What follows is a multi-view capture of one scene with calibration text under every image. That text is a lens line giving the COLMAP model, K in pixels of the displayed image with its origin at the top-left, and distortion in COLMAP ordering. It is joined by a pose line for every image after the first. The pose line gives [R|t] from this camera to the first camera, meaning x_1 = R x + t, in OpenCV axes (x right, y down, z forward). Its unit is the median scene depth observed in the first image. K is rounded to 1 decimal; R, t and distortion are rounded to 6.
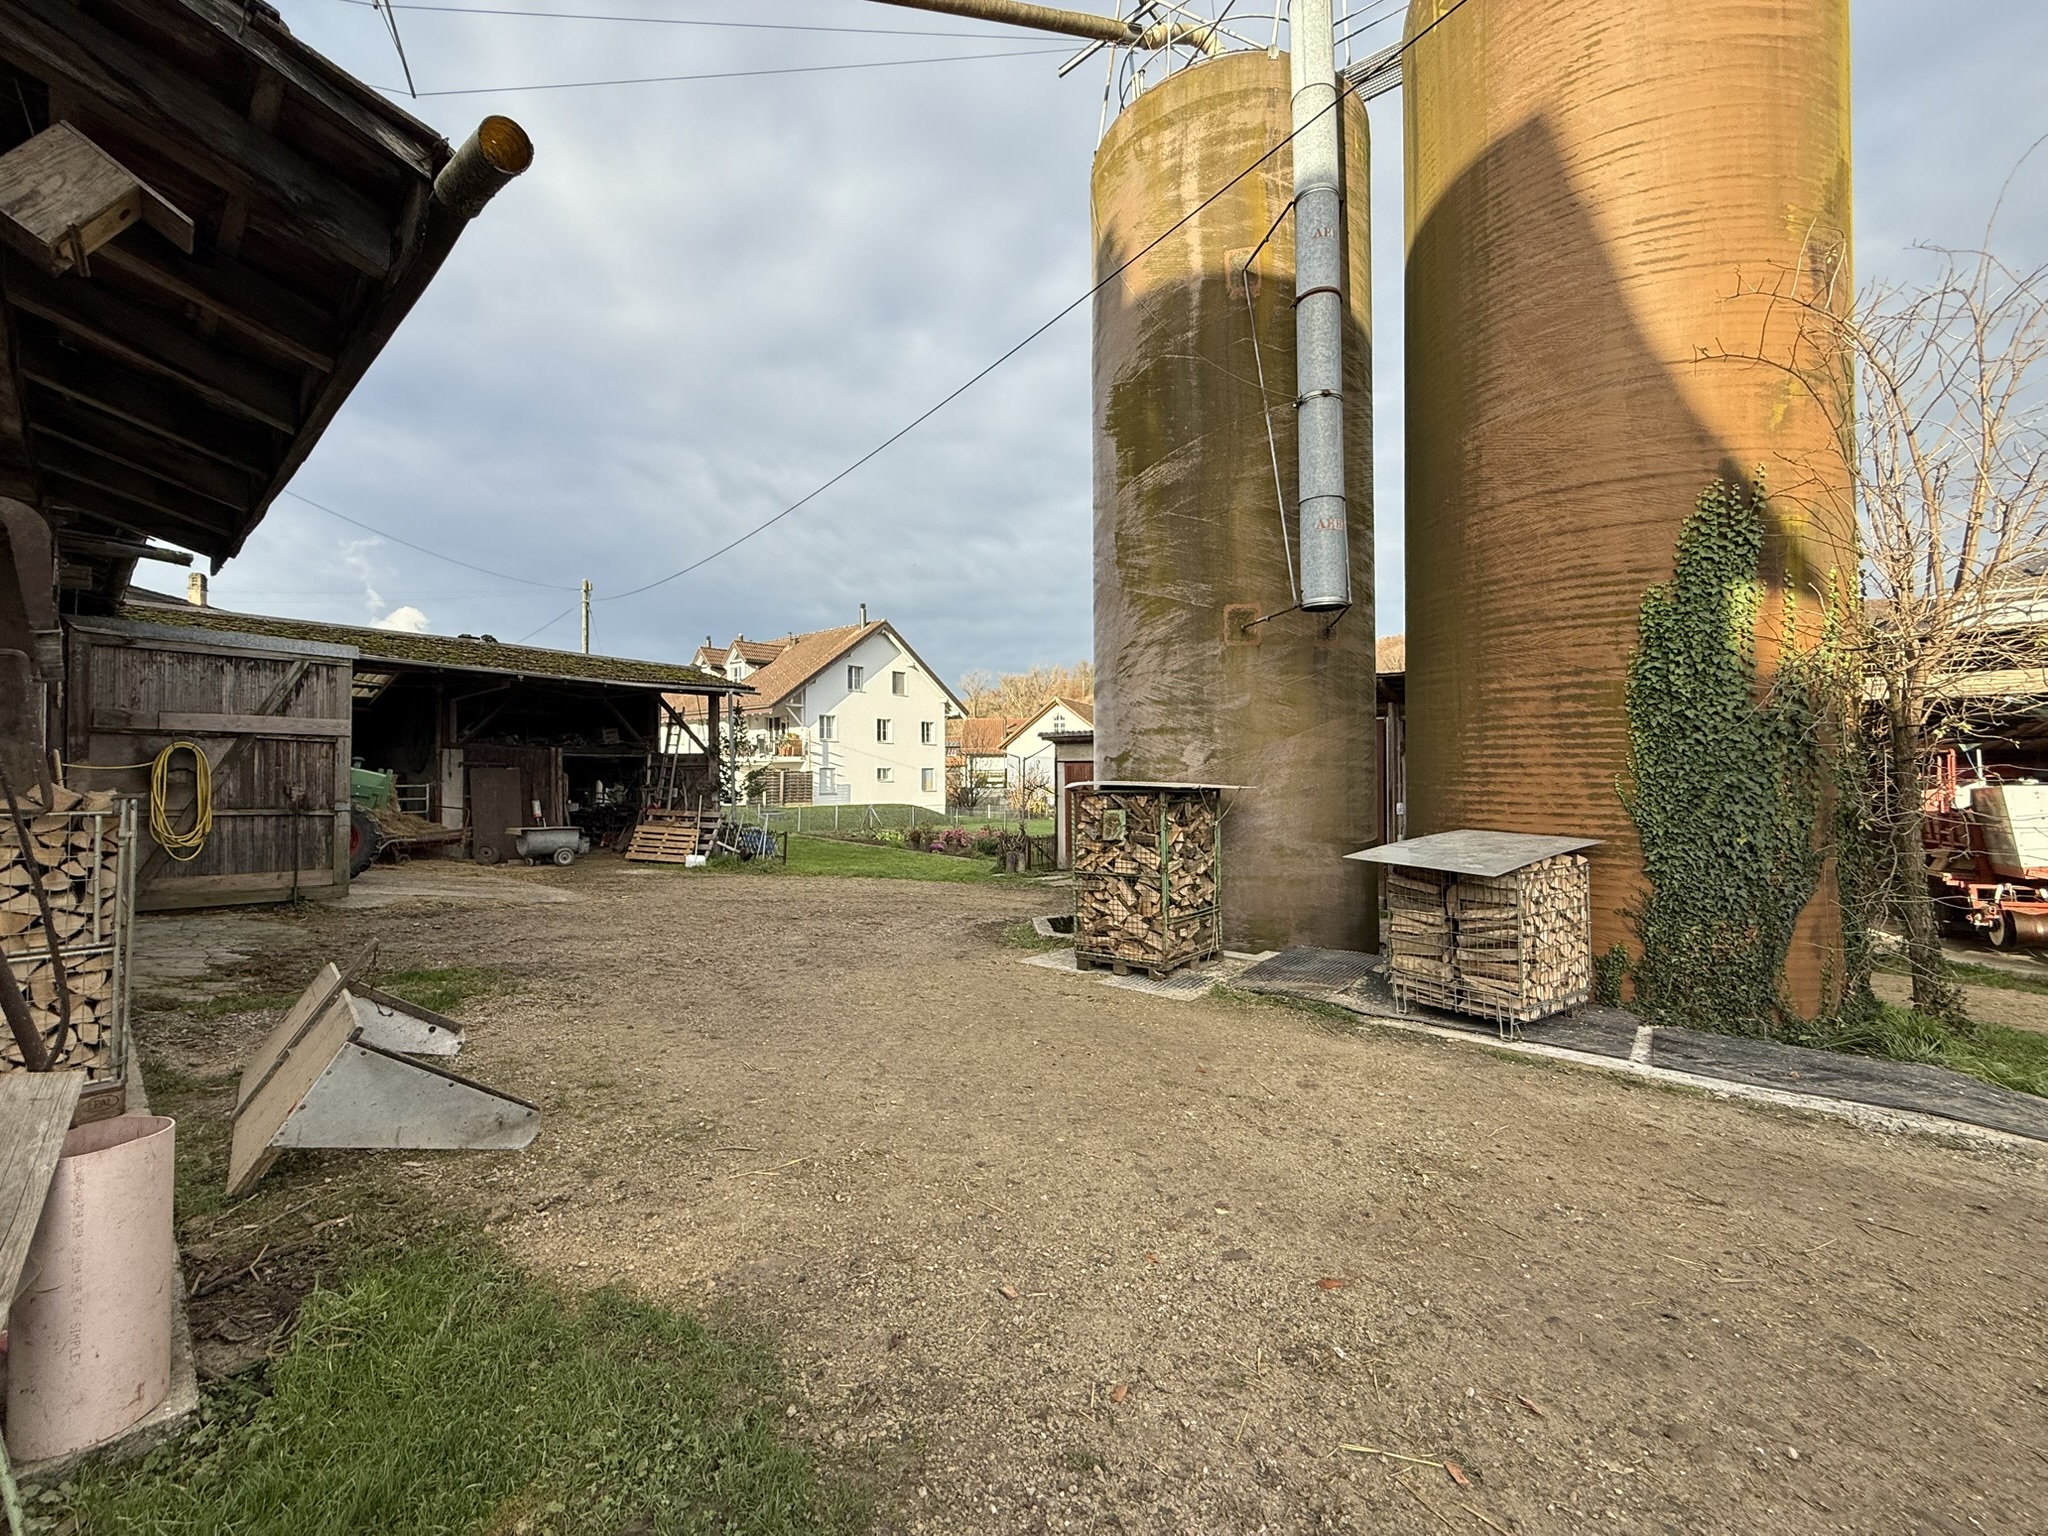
lens RADIAL K [[813.7, 0, 1018.8], [0, 813.7, 762.1], [0, 0, 1]] dist [0.000409, -0.000721]
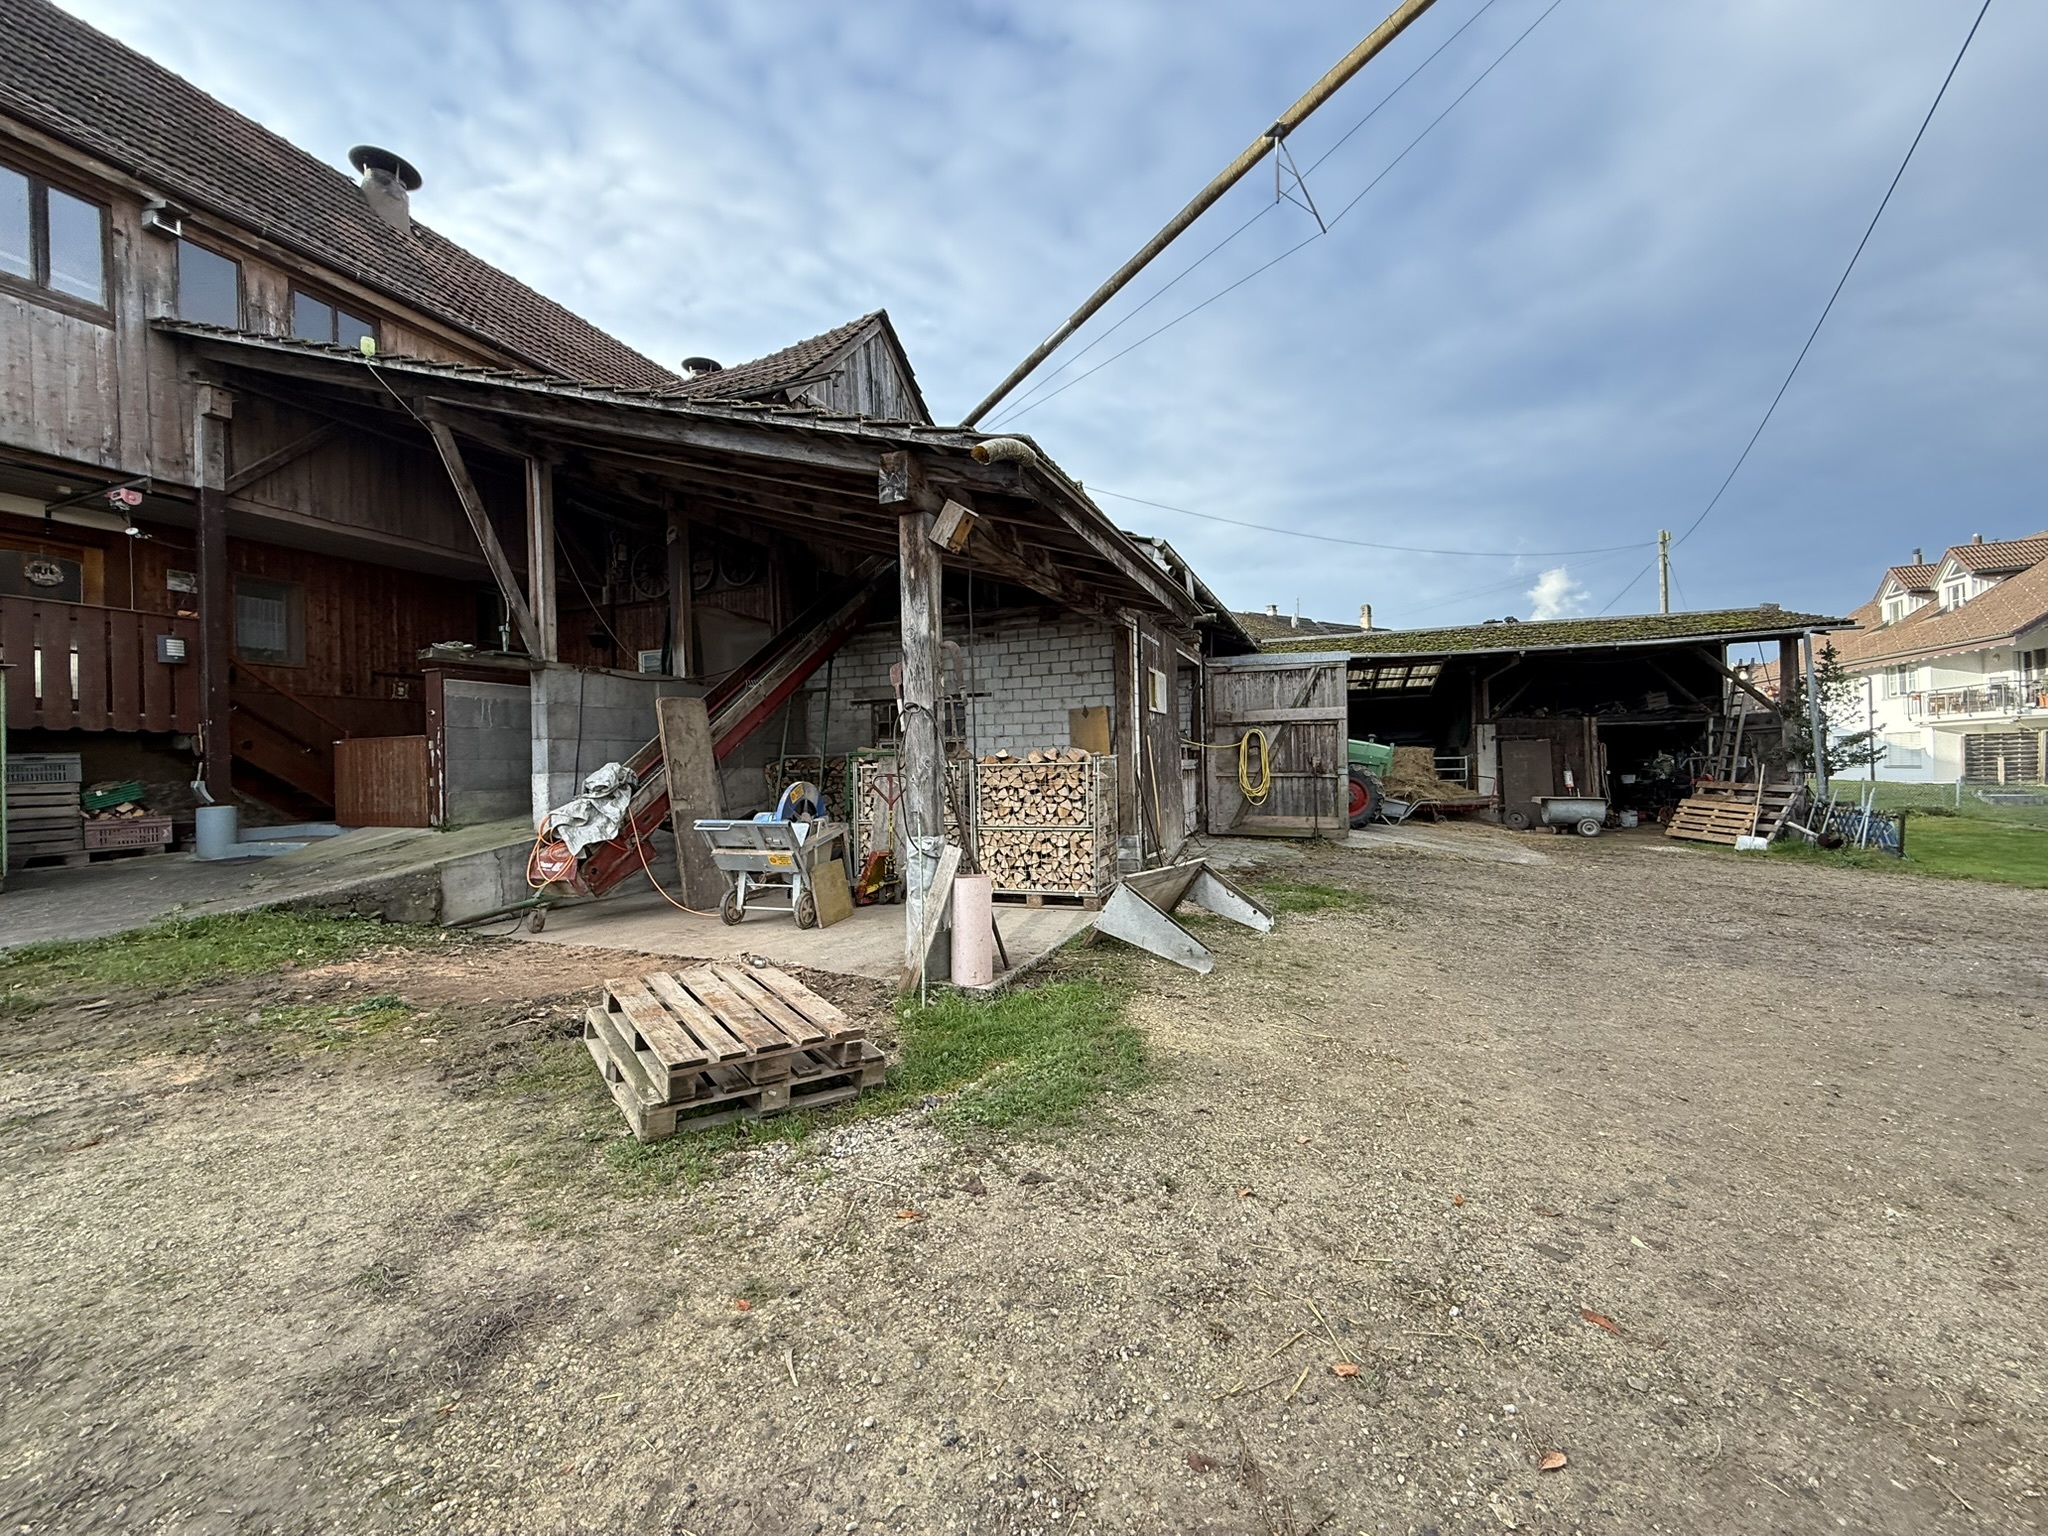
lens RADIAL K [[813.7, 0, 1018.8], [0, 813.7, 762.1], [0, 0, 1]] dist [0.000409, -0.000721]
pose [[0.319886, -0.011762, -0.947383, 0.187942], [0.038312, 0.999266, 0.000531, 0.012514], [0.946681, -0.036466, 0.320101, 0.041618]]
